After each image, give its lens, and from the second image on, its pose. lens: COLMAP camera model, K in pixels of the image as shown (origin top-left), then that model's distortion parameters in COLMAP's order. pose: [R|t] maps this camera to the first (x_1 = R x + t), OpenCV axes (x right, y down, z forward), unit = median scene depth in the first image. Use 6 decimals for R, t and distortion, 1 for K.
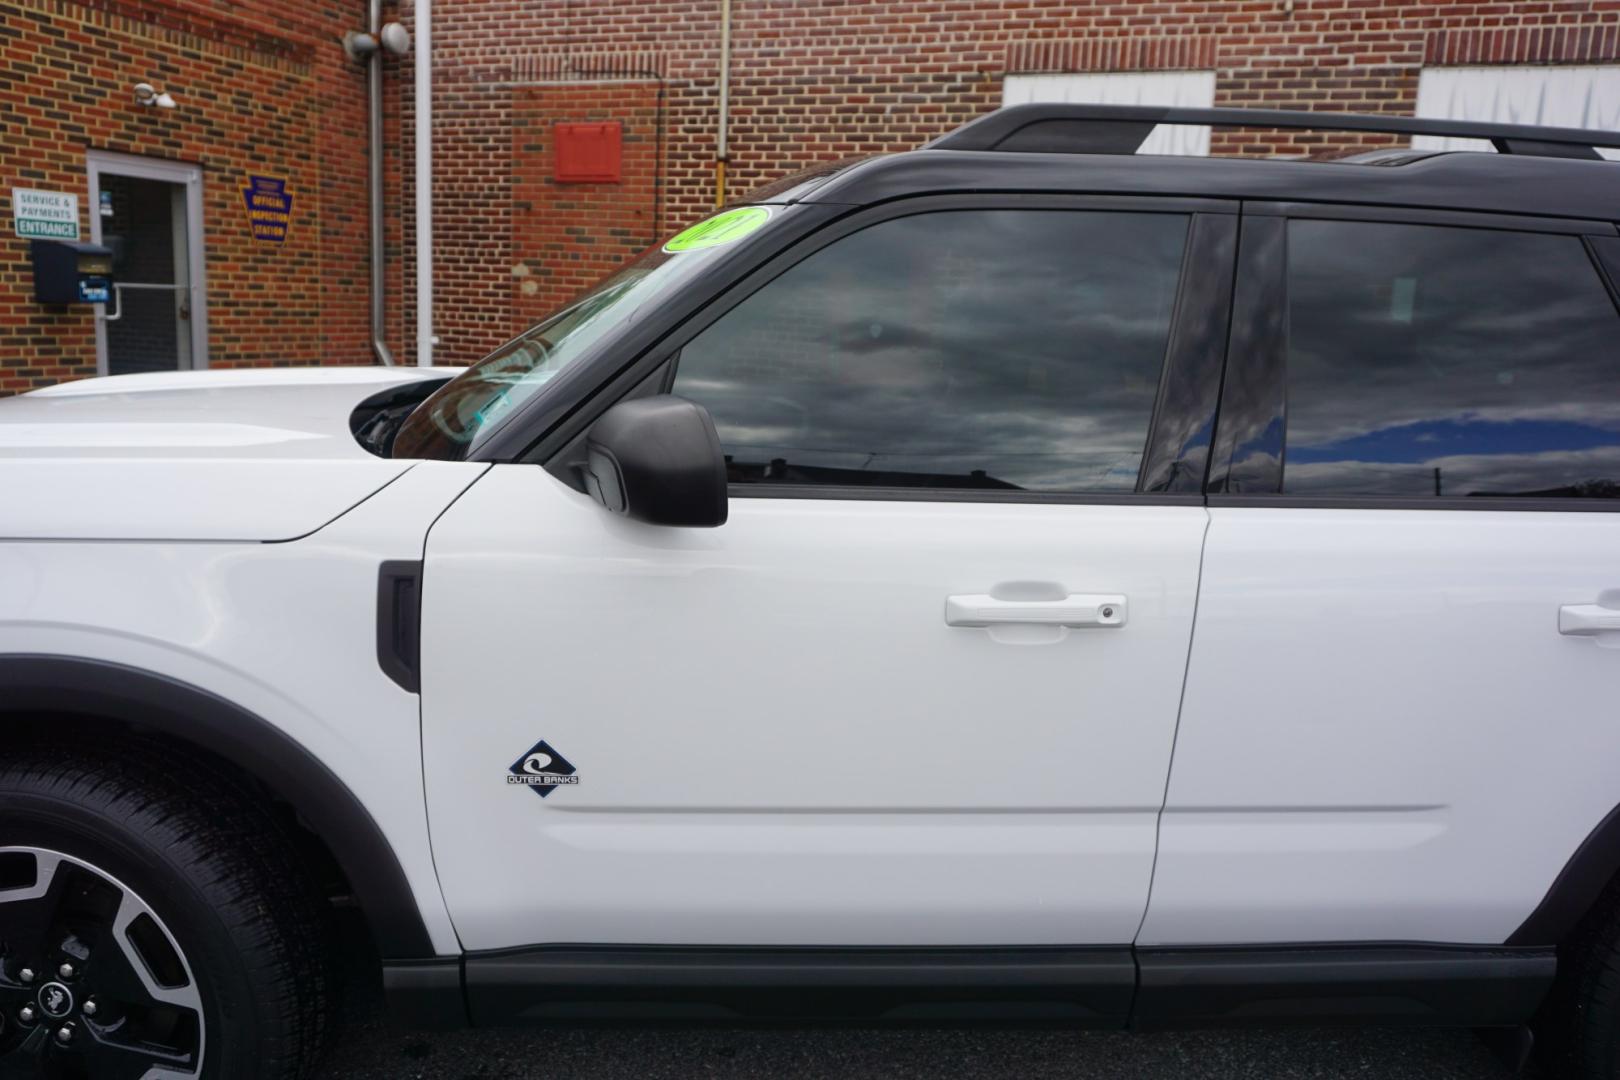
lens RADIAL K [[1233.6, 0, 801.4], [0, 1233.6, 529.4], [0, 0, 1]] dist [-0.021932, 0.013886]
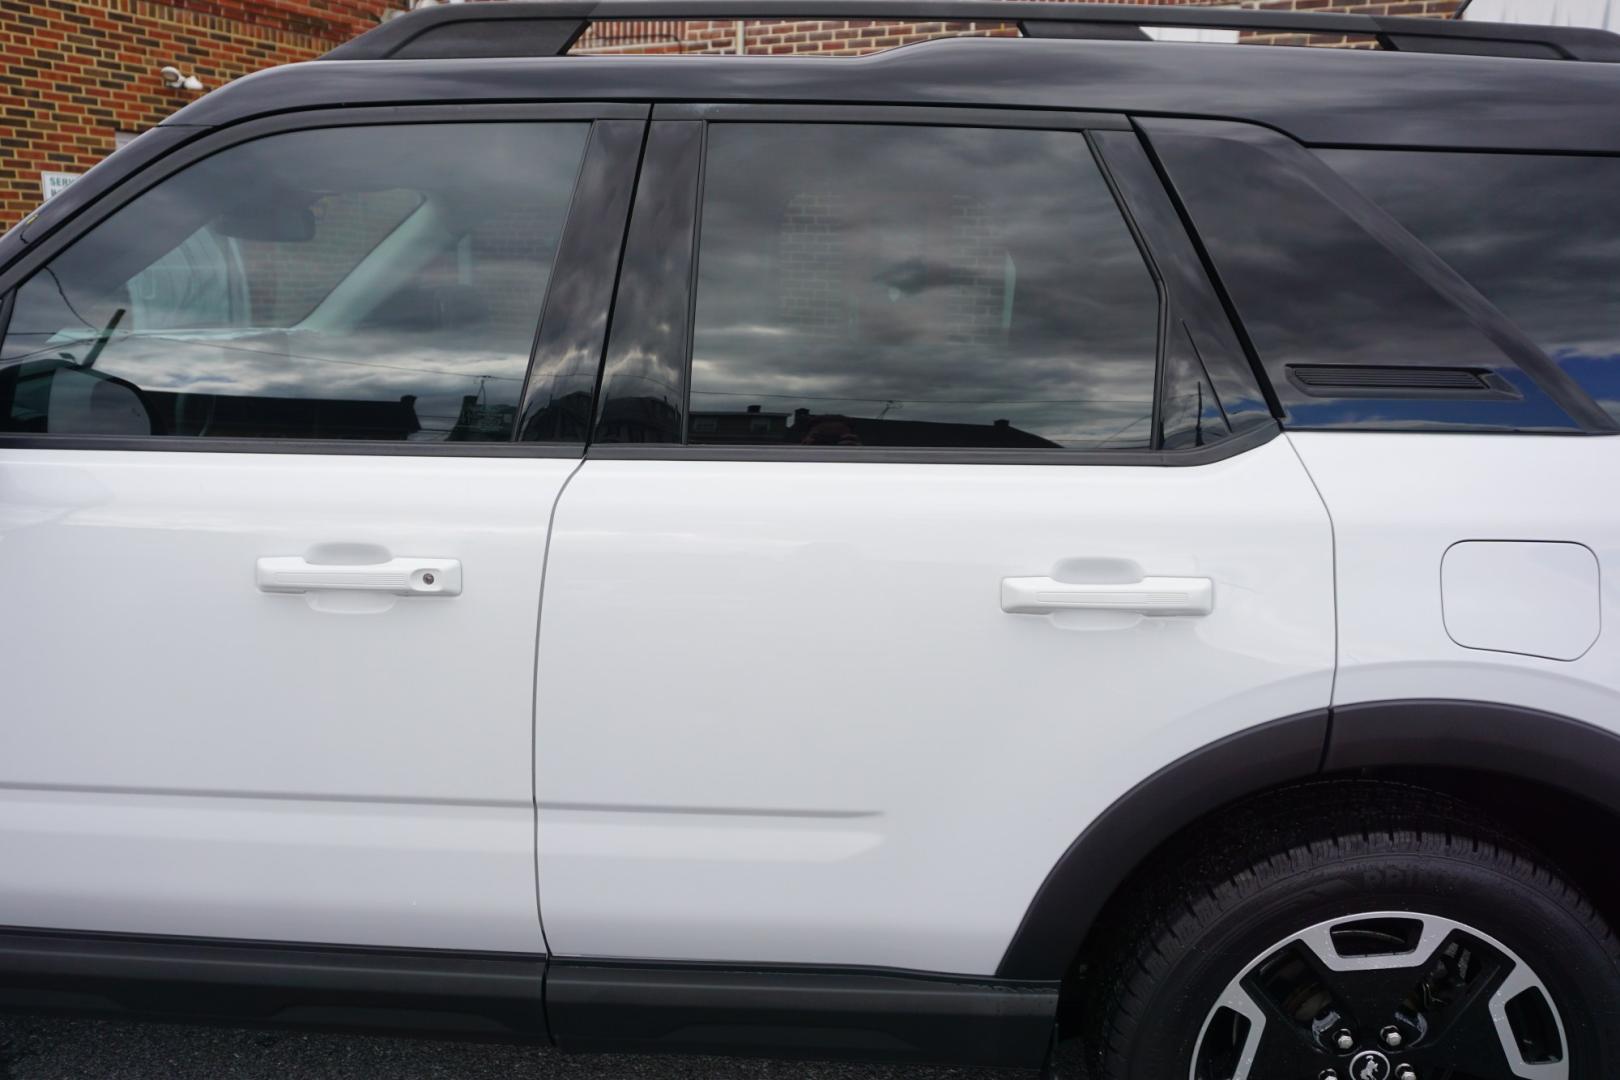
lens RADIAL K [[1233.6, 0, 801.4], [0, 1233.6, 529.4], [0, 0, 1]] dist [-0.021932, 0.013886]
pose [[0.992320, 0.004819, -0.123605, 0.109168], [-0.002143, 0.999761, 0.021774, 0.002247], [0.123681, -0.021342, 0.992093, 0.029048]]
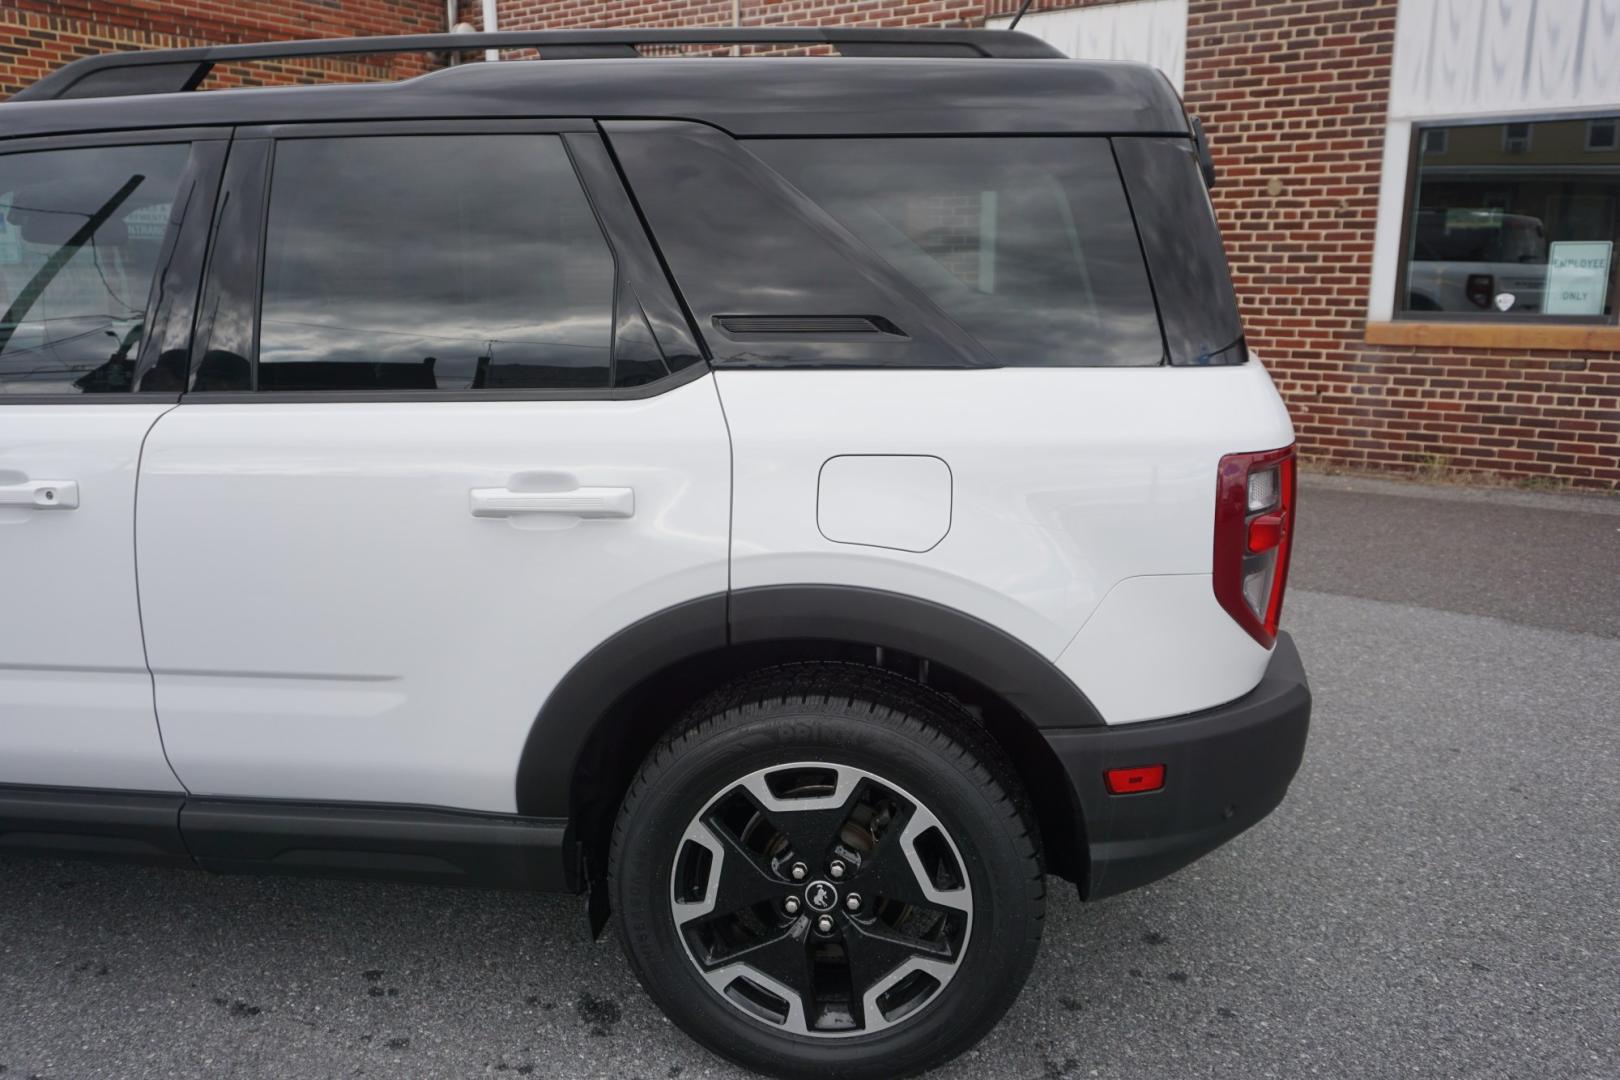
lens RADIAL K [[1195.0, 0, 802.8], [0, 1195.0, 531.9], [0, 0, 1]] dist [-0.043493, 0.041423]
pose [[0.977335, -0.002124, -0.211690, 0.207237], [0.009347, 0.999407, 0.033126, 0.012631], [0.211494, -0.034354, 0.976775, 0.010990]]
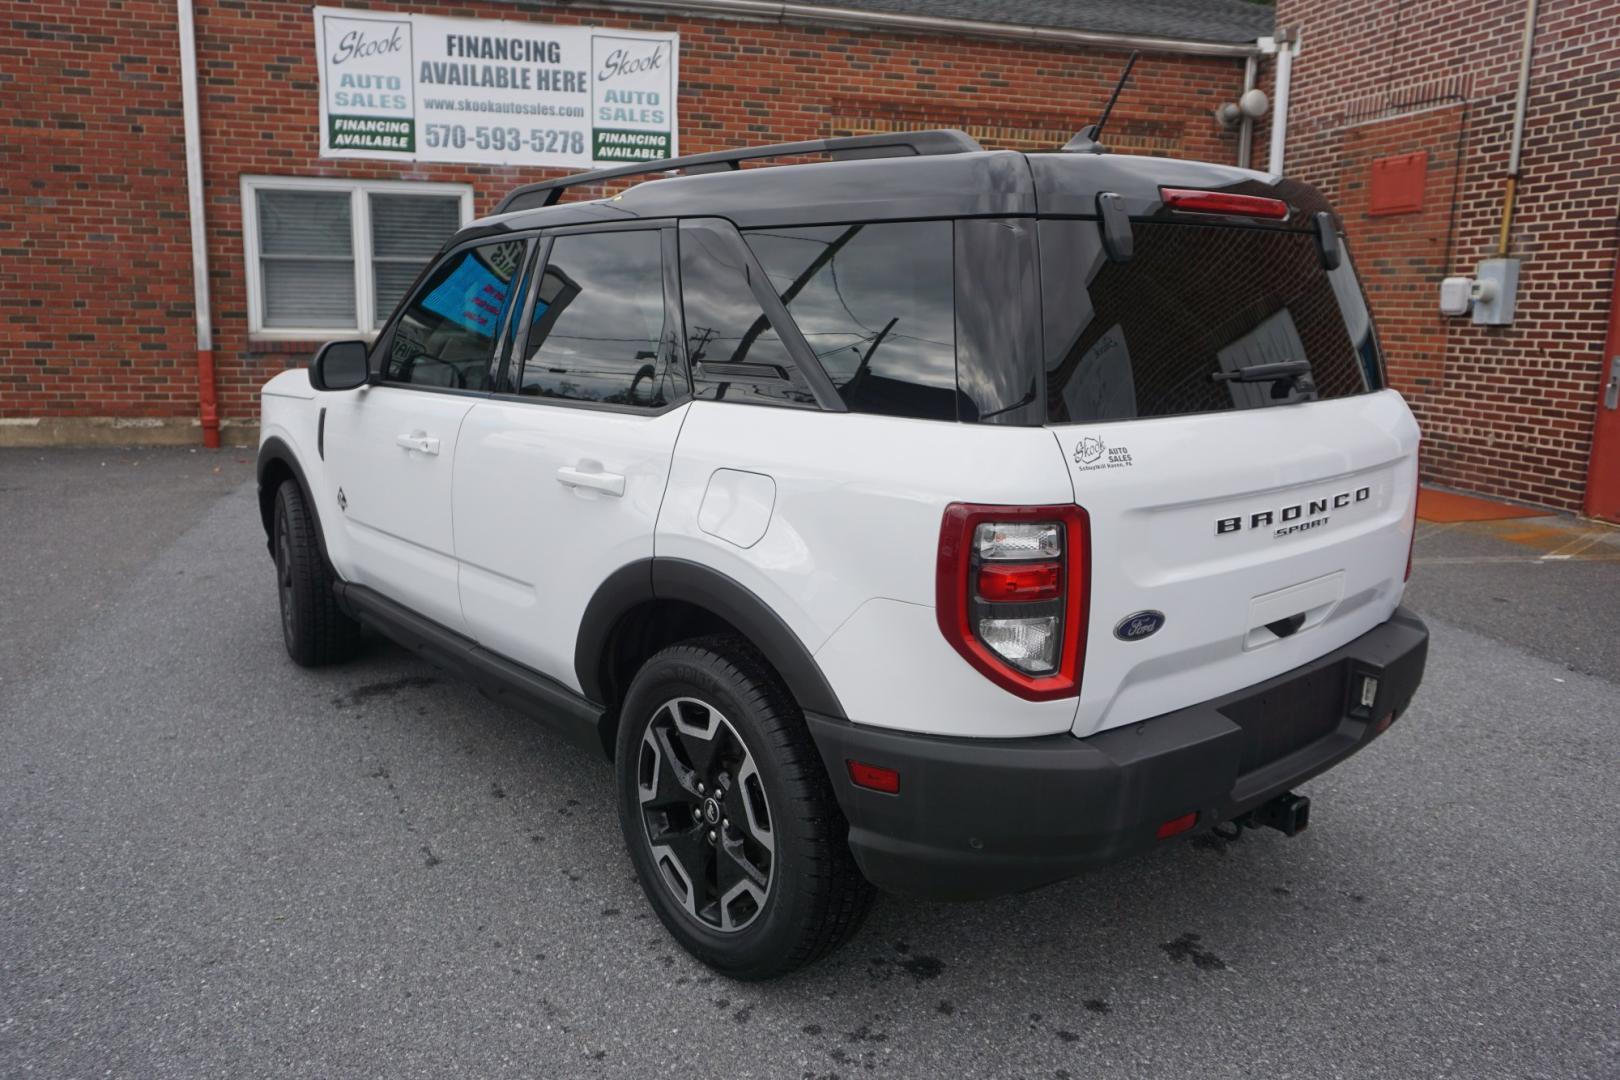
lens RADIAL K [[1195.0, 0, 802.8], [0, 1195.0, 531.9], [0, 0, 1]] dist [-0.043493, 0.041423]
pose [[0.582224, 0.112972, -0.805141, 0.381804], [-0.139977, 0.989440, 0.037610, 0.008335], [0.800888, 0.090804, 0.591890, 0.063599]]
